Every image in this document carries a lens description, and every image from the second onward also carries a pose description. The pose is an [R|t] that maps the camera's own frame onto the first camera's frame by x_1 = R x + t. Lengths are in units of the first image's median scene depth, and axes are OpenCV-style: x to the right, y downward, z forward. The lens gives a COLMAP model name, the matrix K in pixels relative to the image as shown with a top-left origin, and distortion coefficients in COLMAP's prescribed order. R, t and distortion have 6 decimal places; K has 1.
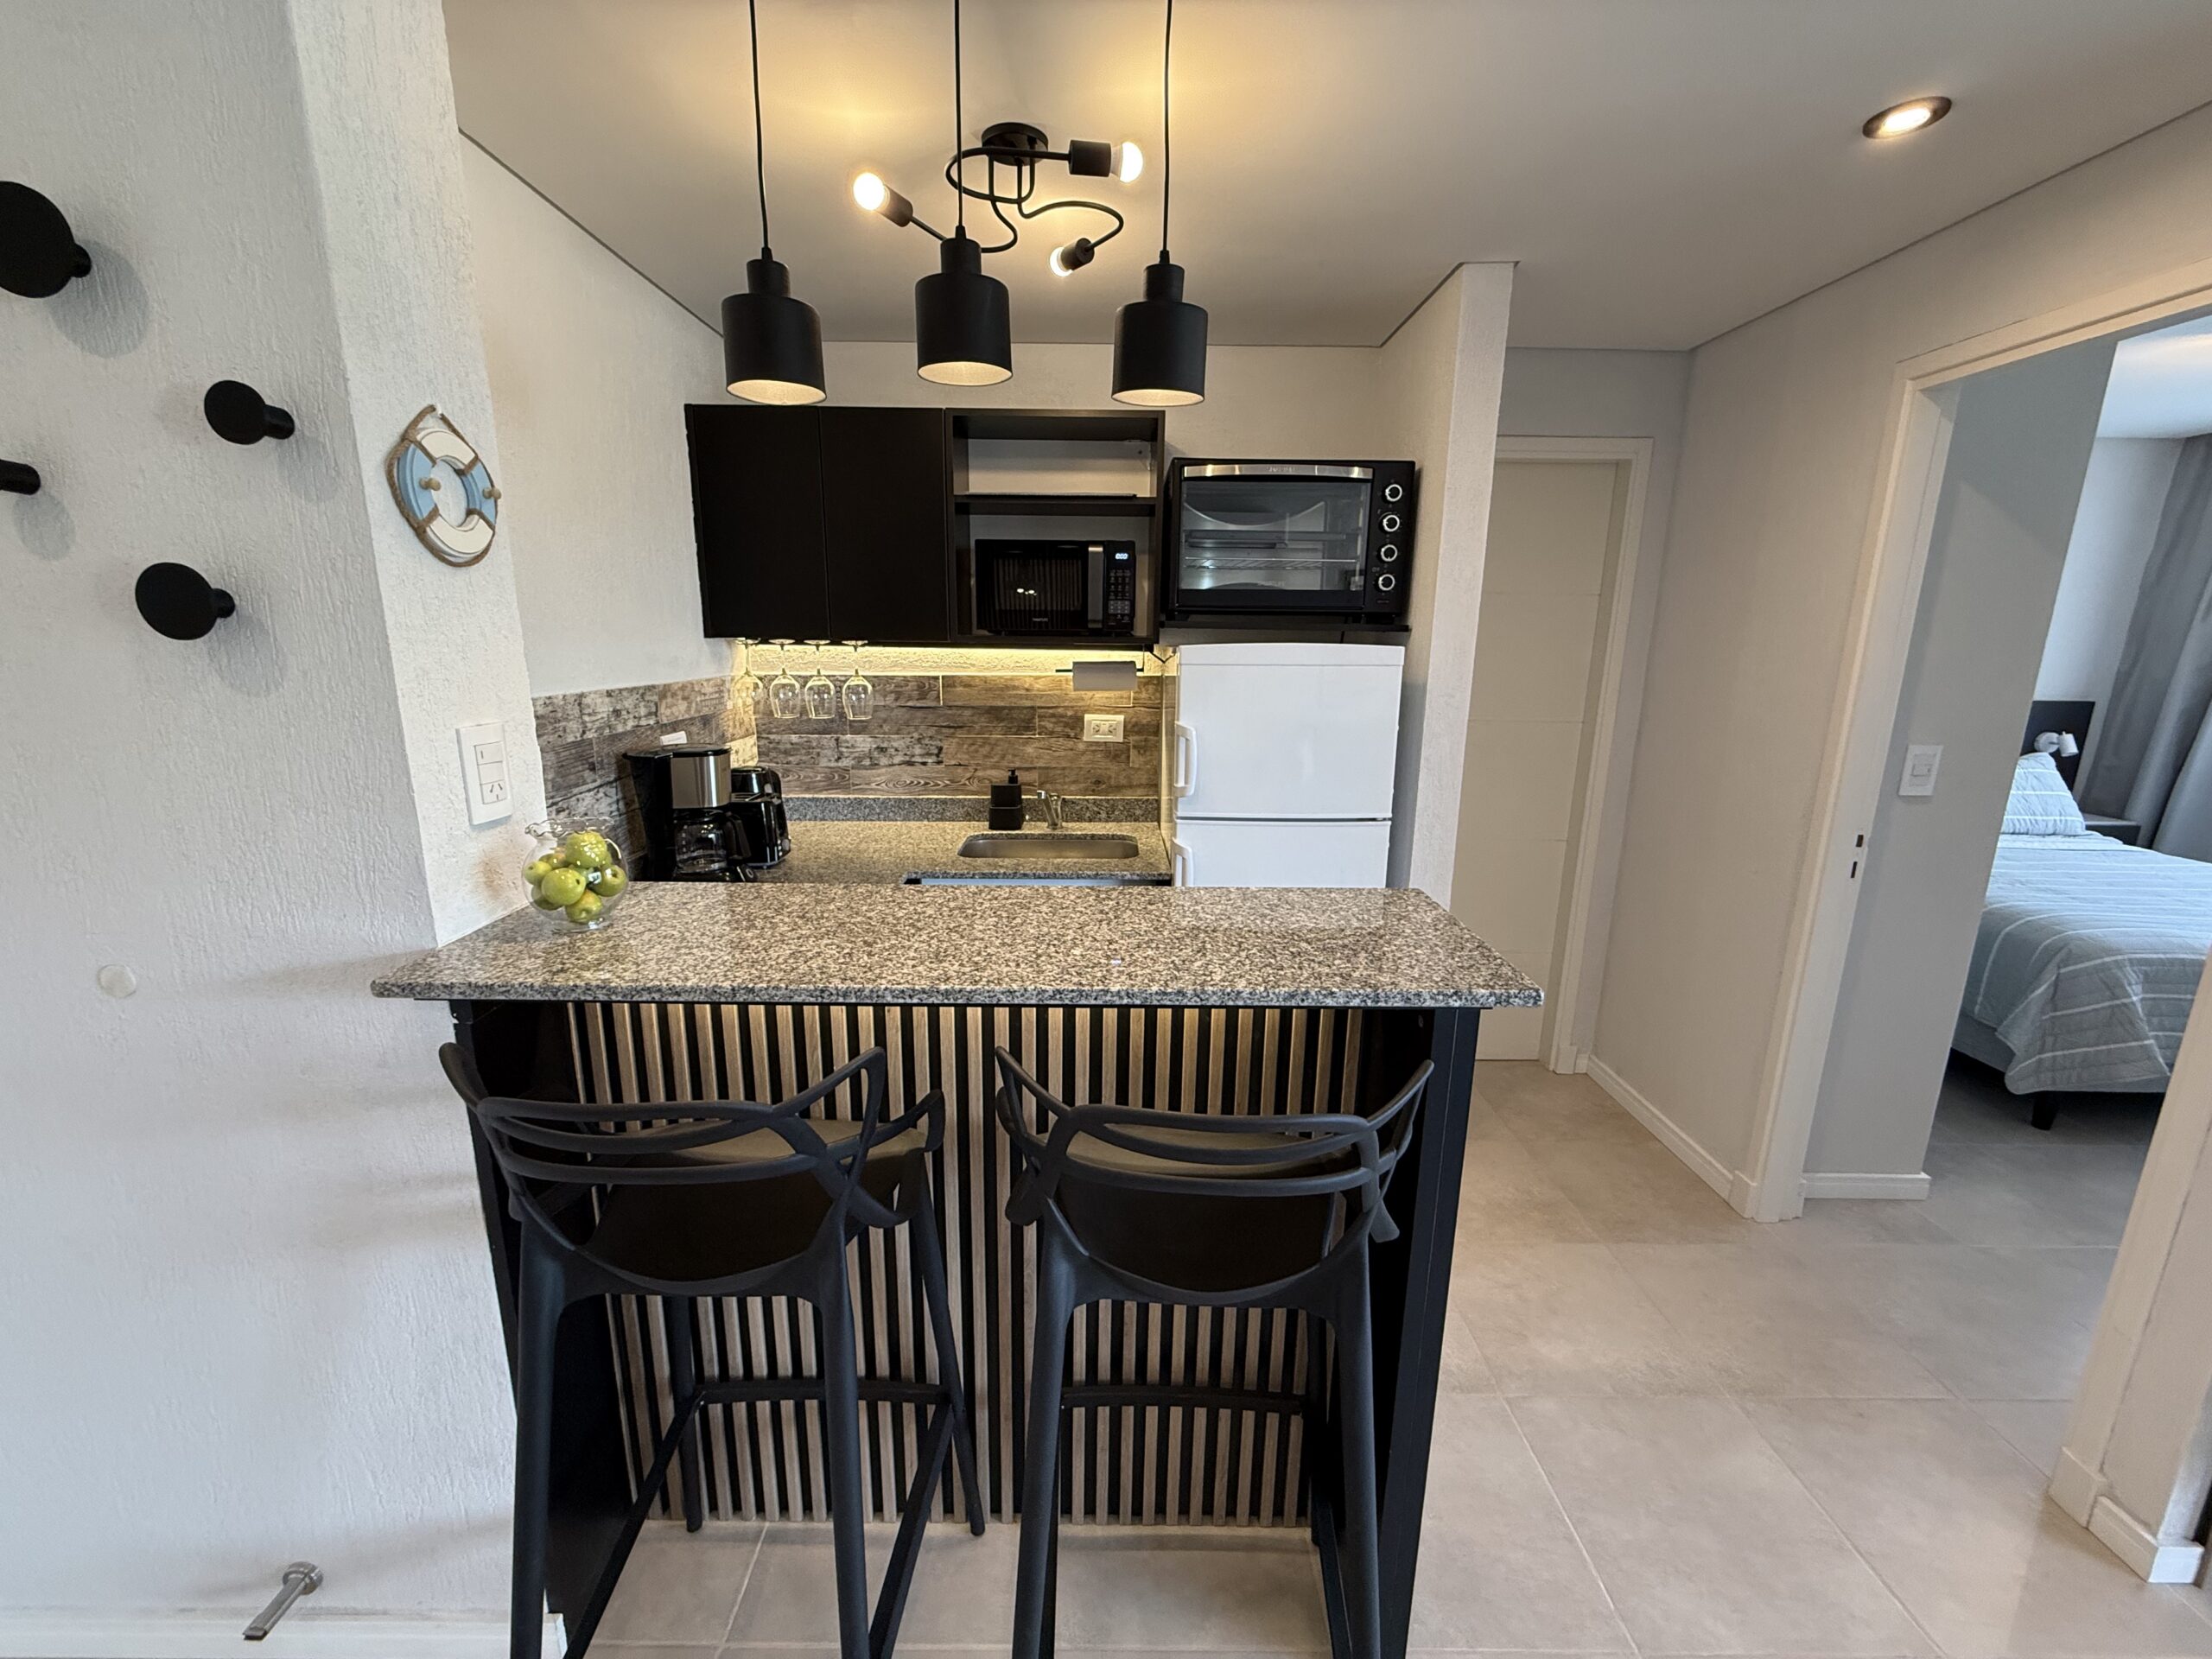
lens RADIAL K [[887.2, 0, 1102.2], [0, 887.2, 829.3], [0, 0, 1]] dist [-0.001007, -0.000520]
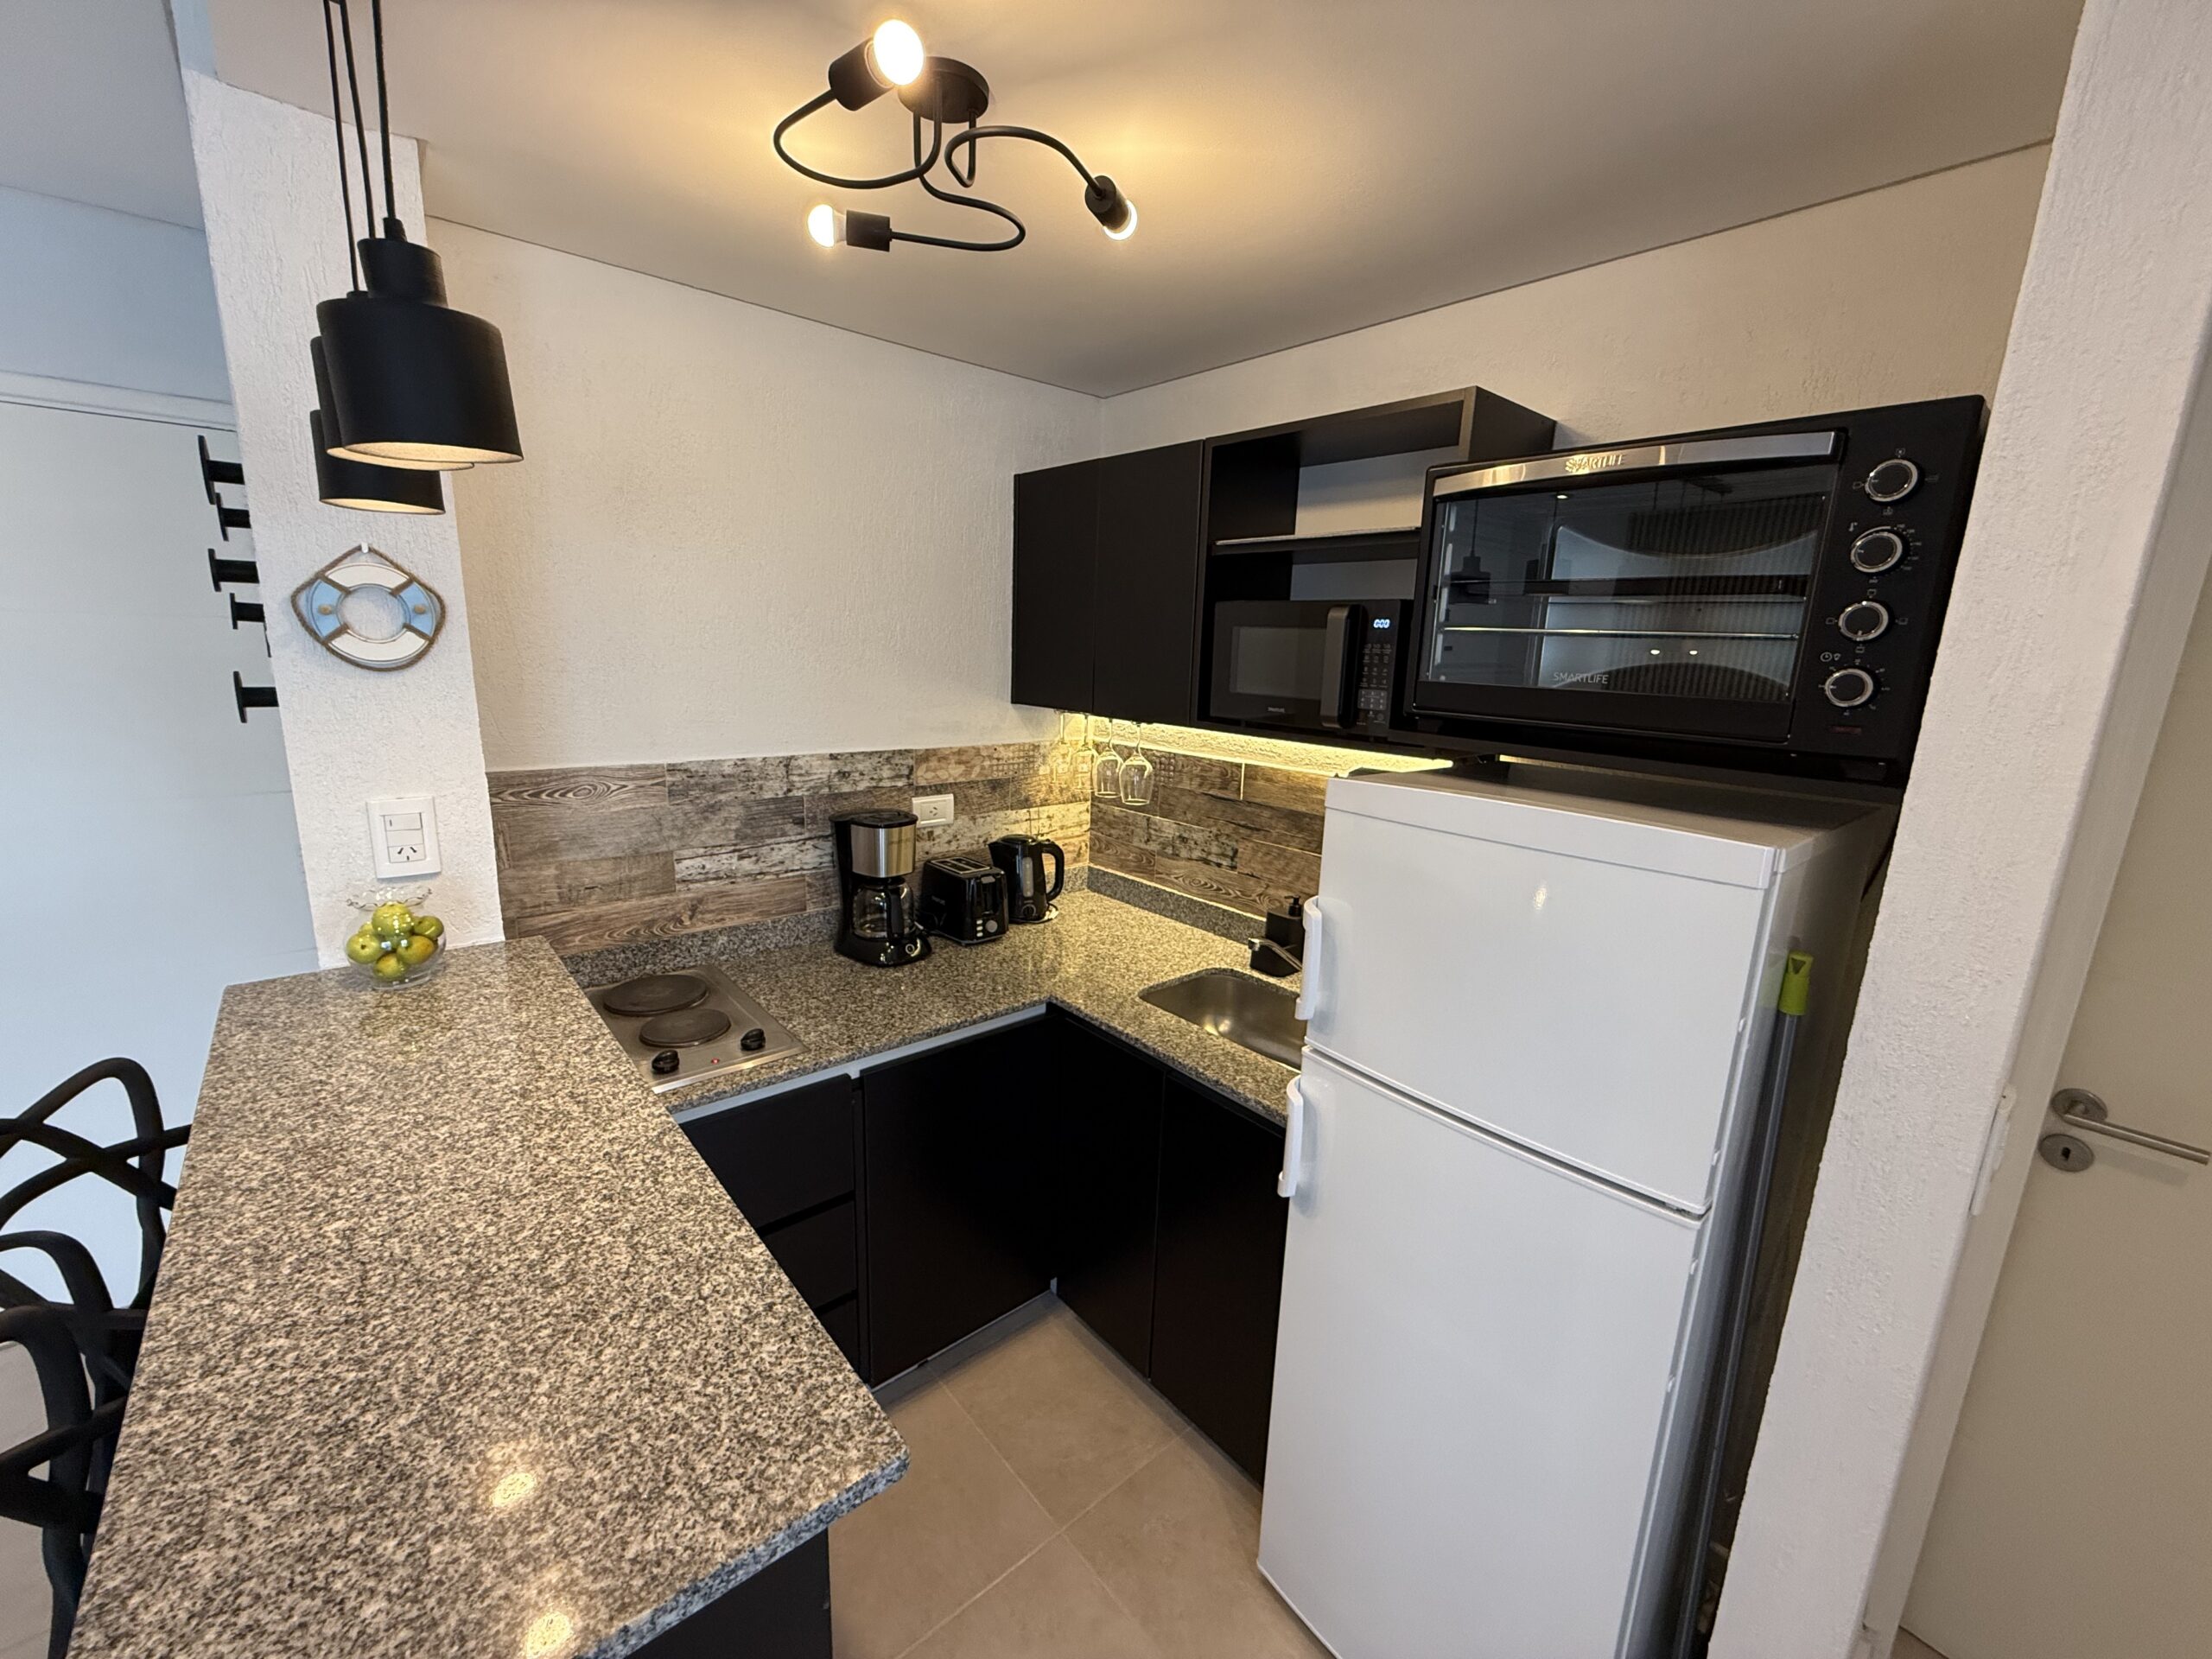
lens RADIAL K [[887.2, 0, 1103.5], [0, 887.2, 828.2], [0, 0, 1]] dist [-0.001007, -0.000520]
pose [[0.650451, 0.169812, -0.740322, 0.401335], [-0.192093, 0.979780, 0.055963, -0.159694], [0.734856, 0.105810, 0.669919, 0.435285]]
